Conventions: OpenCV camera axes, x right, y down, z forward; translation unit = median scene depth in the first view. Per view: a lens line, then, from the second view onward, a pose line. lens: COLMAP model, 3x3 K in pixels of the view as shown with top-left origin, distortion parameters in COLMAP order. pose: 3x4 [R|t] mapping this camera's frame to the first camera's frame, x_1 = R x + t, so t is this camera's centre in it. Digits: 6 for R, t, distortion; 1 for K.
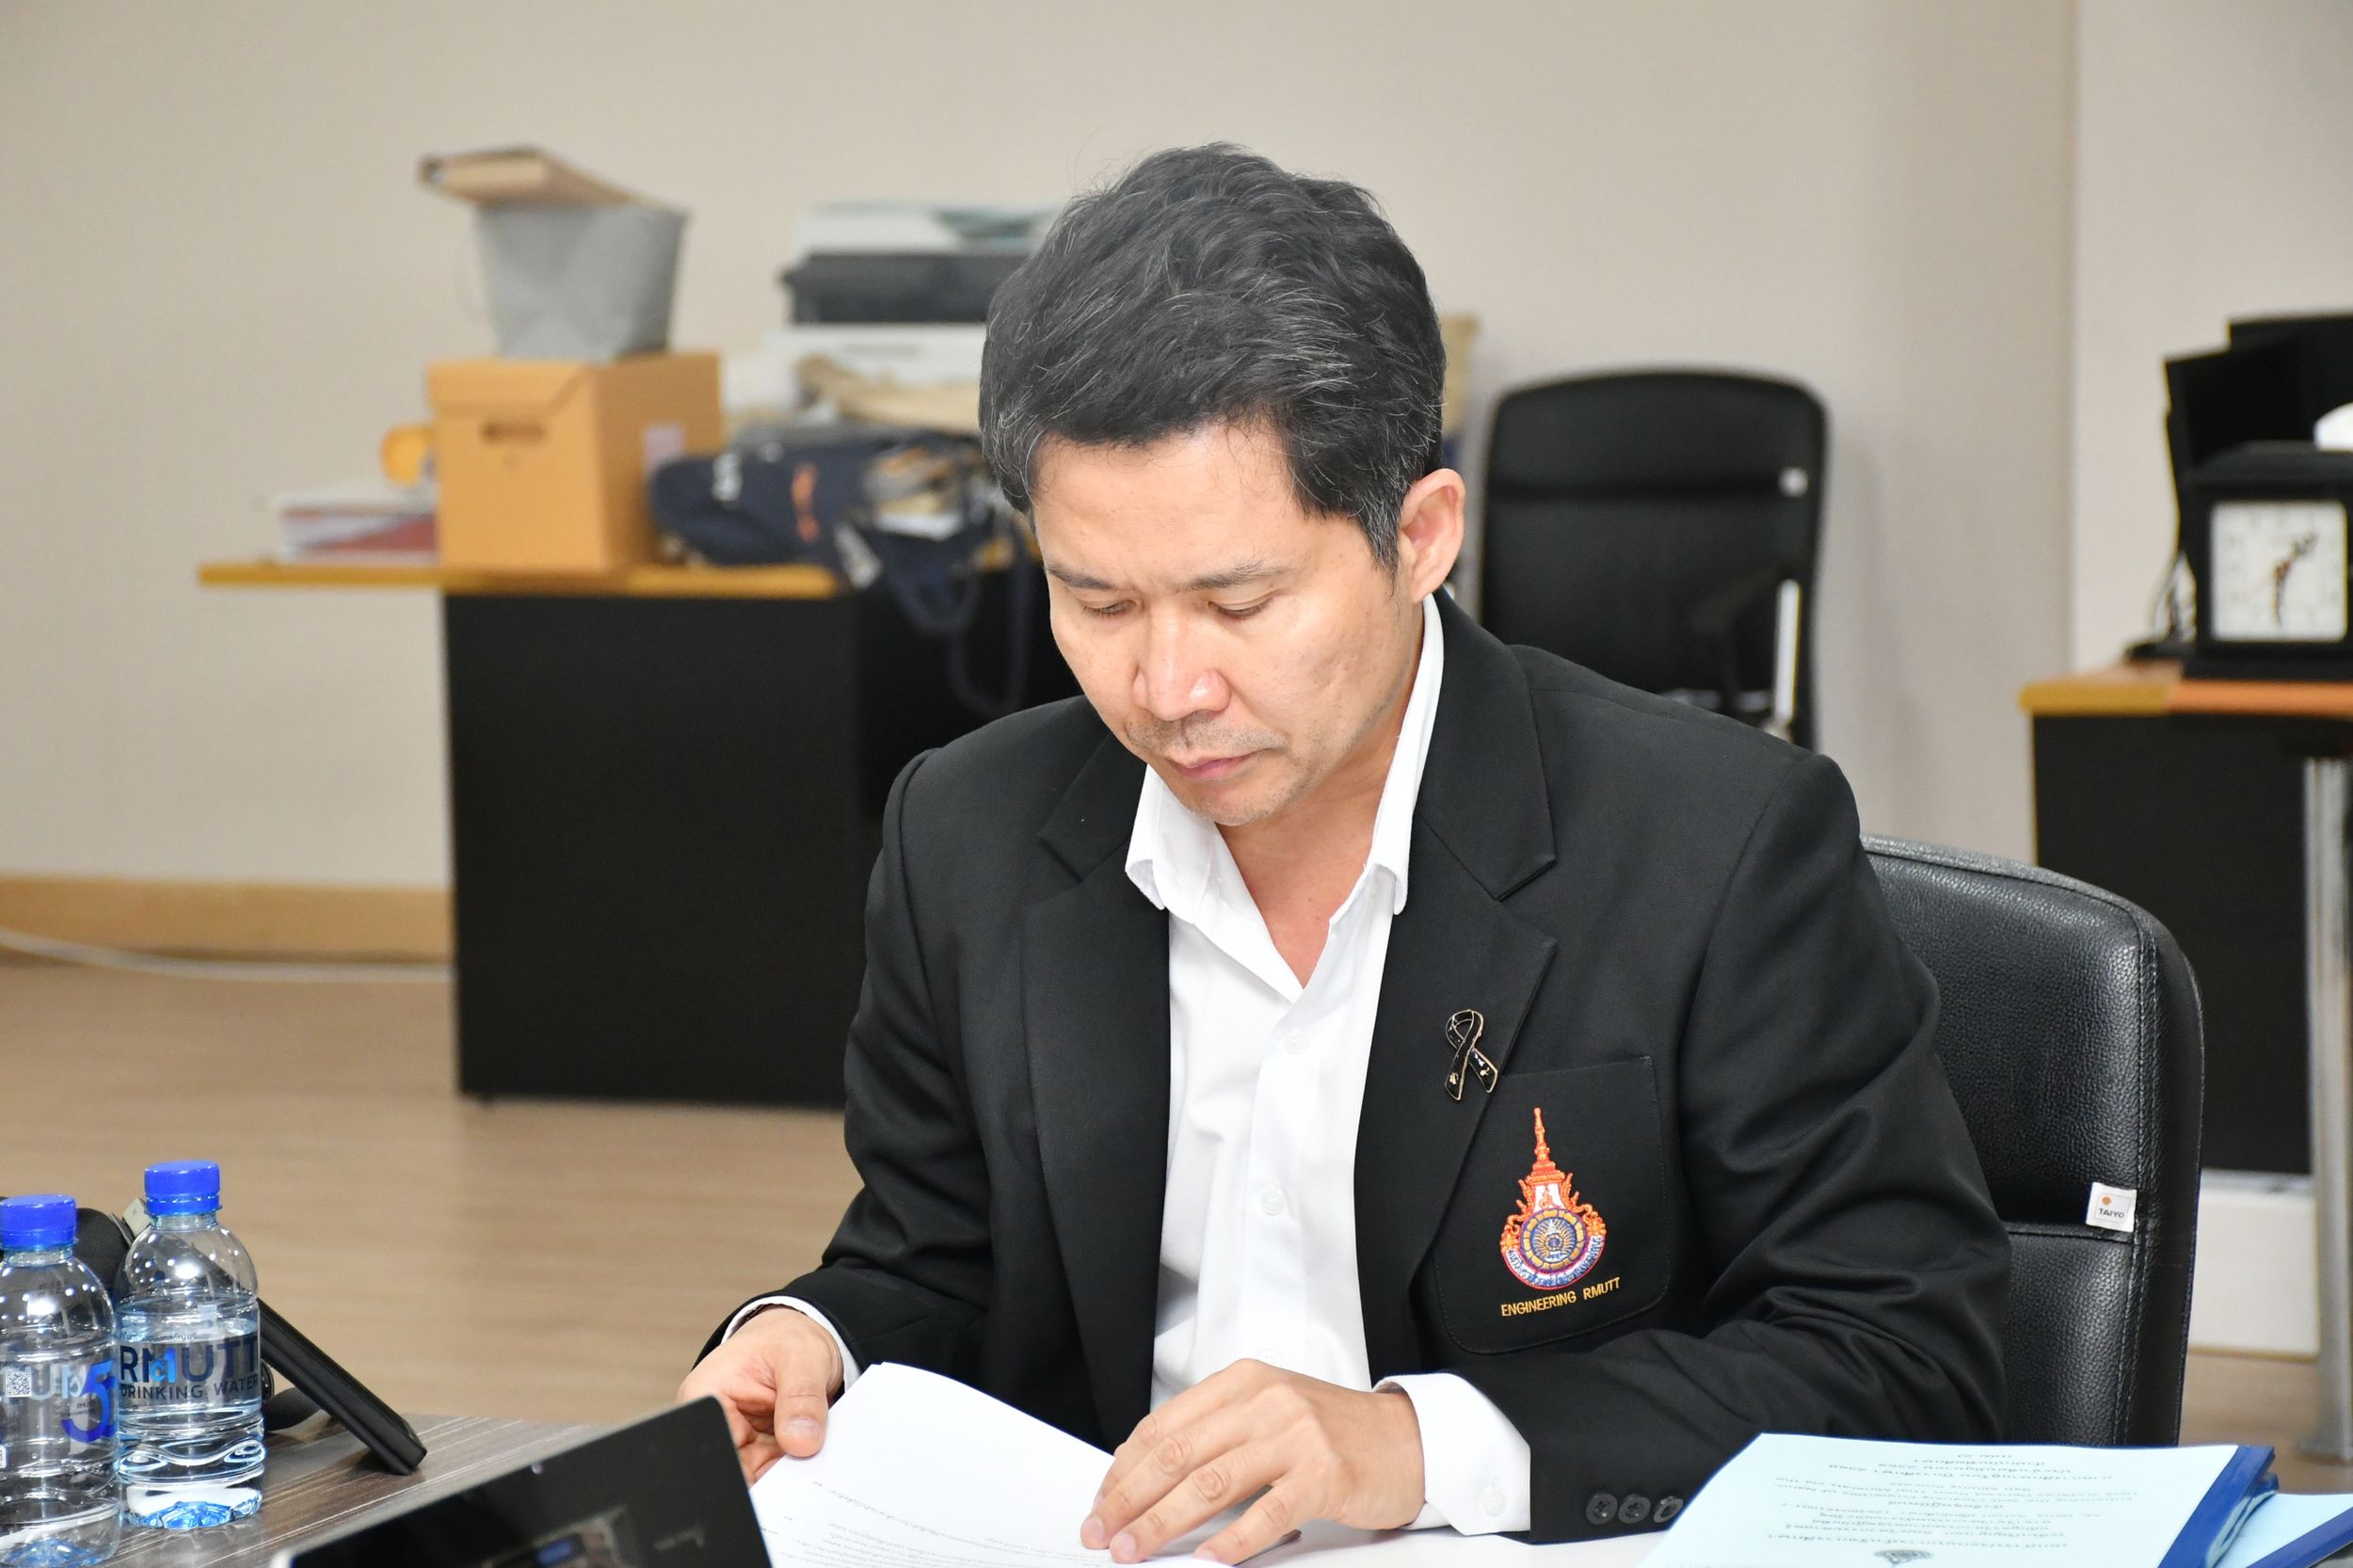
lens RADIAL K [[6976.1, 0, 1176.0], [0, 6976.1, 794.0], [0, 0, 1]] dist [0.666489, 0.000000]
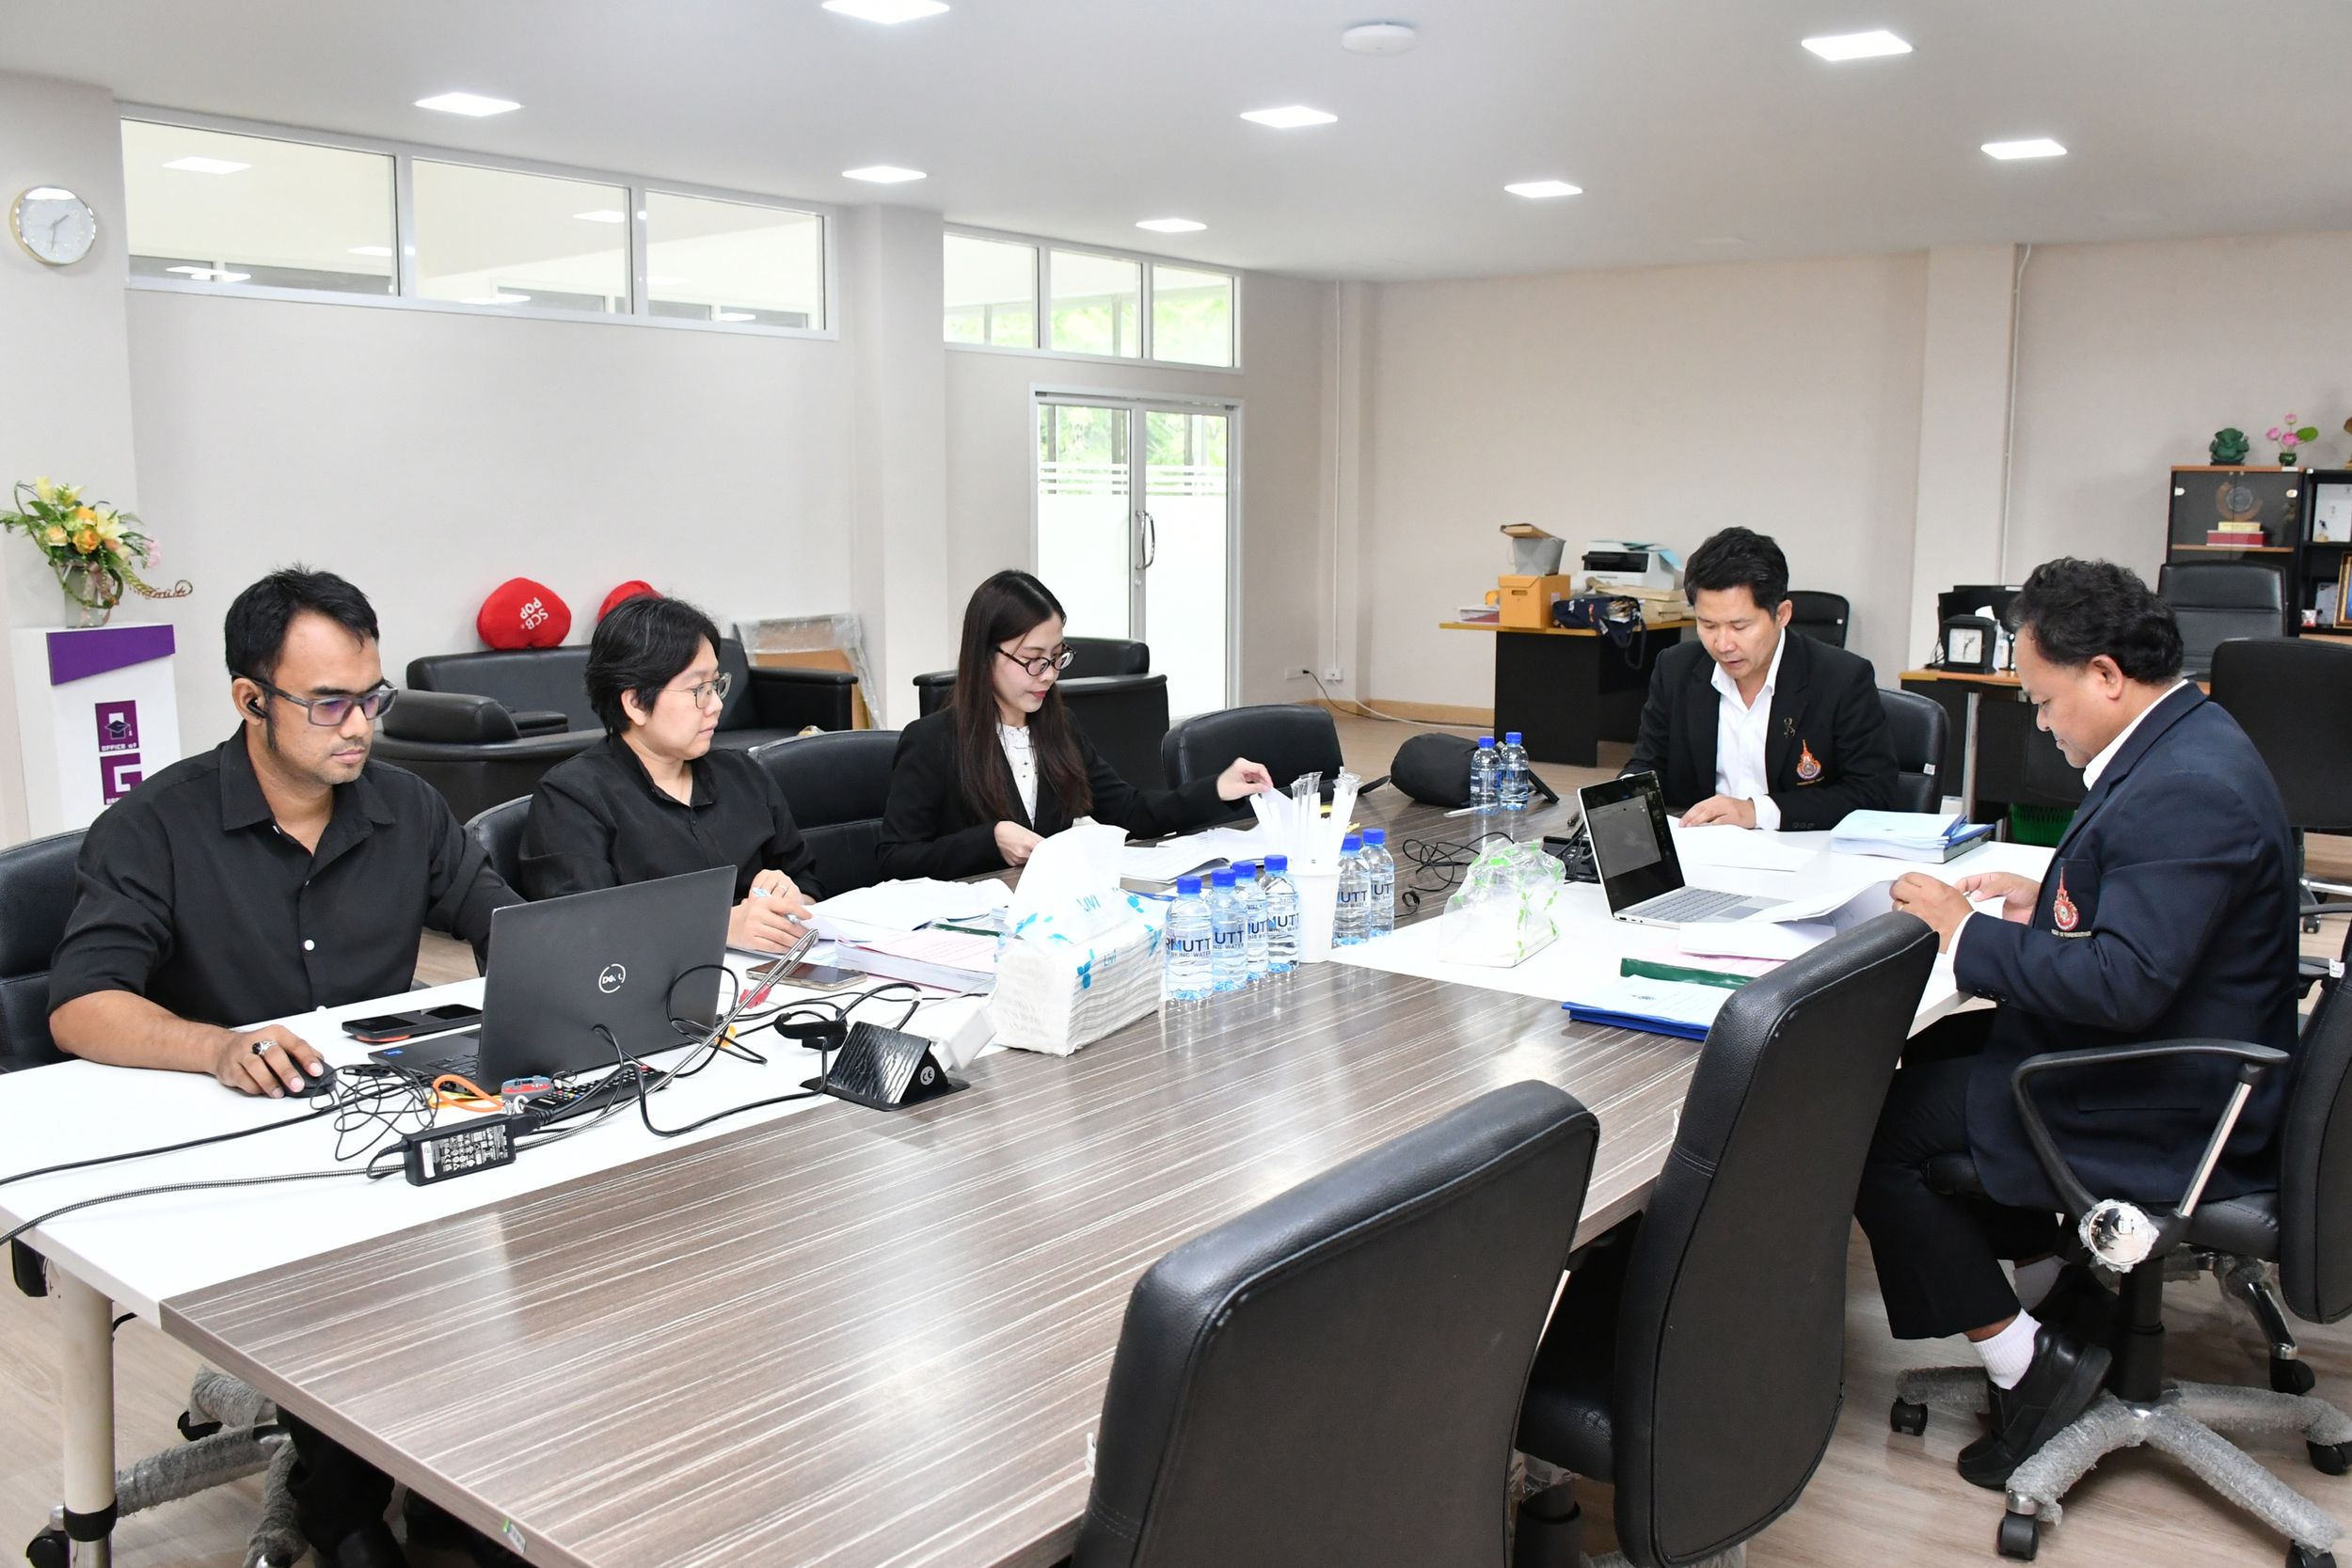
lens RADIAL K [[2015.0, 0, 1180.0], [0, 2015.0, 780.3], [0, 0, 1]] dist [-0.137382, -0.000828]
pose [[0.975135, 0.056587, -0.214264, -0.033352], [-0.048910, 0.997963, 0.040967, 0.019463], [0.216146, -0.029469, 0.975916, -0.179956]]
